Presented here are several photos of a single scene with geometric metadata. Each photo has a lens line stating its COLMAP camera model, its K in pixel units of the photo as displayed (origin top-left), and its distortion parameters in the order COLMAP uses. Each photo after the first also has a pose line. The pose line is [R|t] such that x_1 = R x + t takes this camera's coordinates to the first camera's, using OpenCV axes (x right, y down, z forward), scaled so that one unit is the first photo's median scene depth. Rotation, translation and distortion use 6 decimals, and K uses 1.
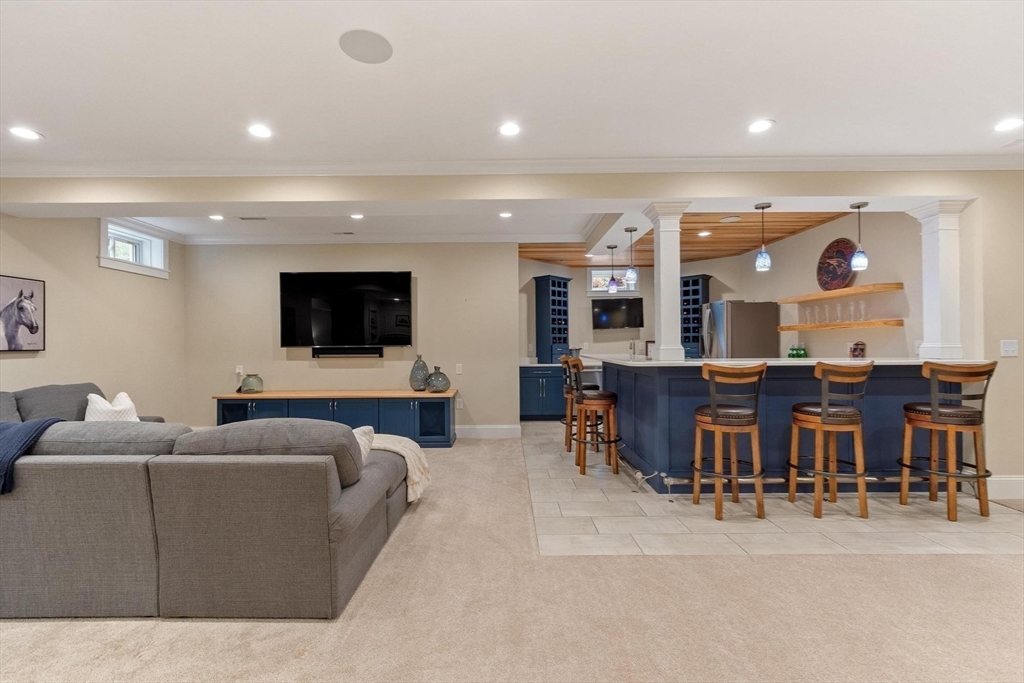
lens RADIAL K [[448.8, 0, 506.0], [0, 448.8, 340.9], [0, 0, 1]] dist [-0.000323, 0.000005]
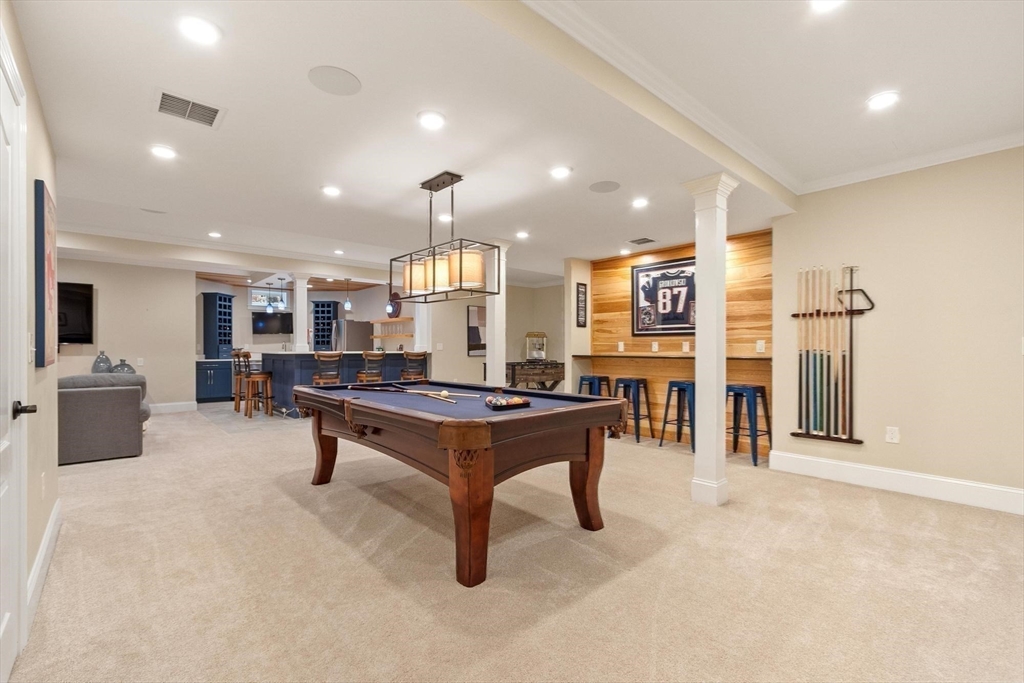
lens RADIAL K [[448.8, 0, 508.1], [0, 448.8, 350.4], [0, 0, 1]] dist [-0.000323, 0.000005]
pose [[0.747973, 0.003979, 0.663717, -0.177642], [-0.009513, 0.999944, 0.004725, 0.013055], [-0.663661, -0.009848, 0.747968, -0.721214]]
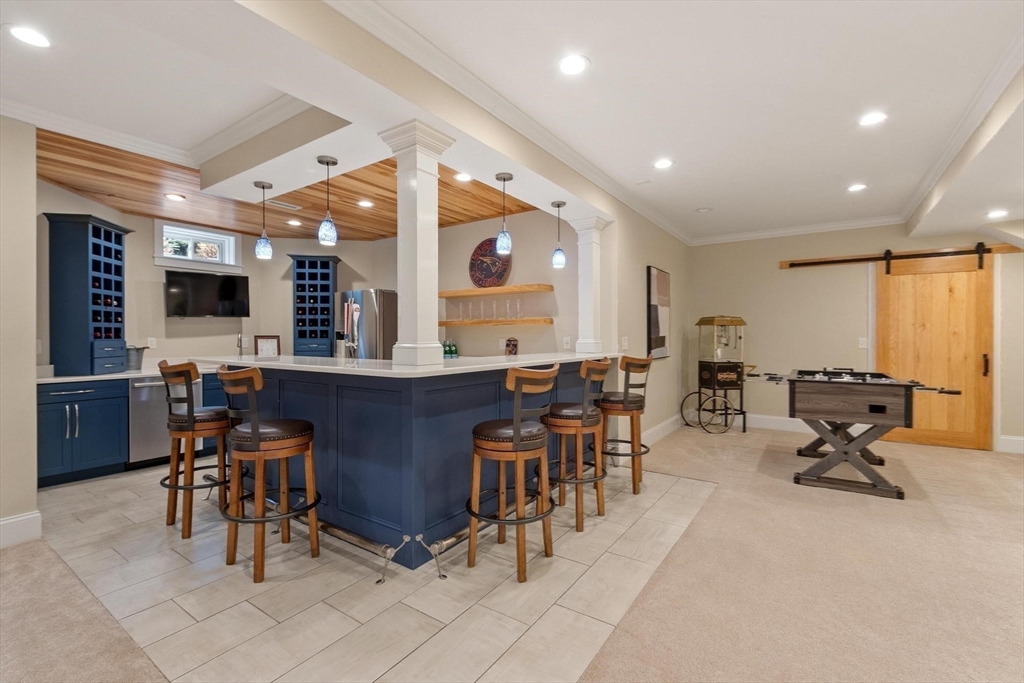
lens RADIAL K [[448.8, 0, 503.7], [0, 448.8, 337.7], [0, 0, 1]] dist [-0.000323, 0.000005]
pose [[0.573734, 0.003977, 0.819032, -0.078513], [-0.006339, 0.999980, -0.000415, 0.001698], [-0.819017, -0.004954, 0.573748, 0.338342]]
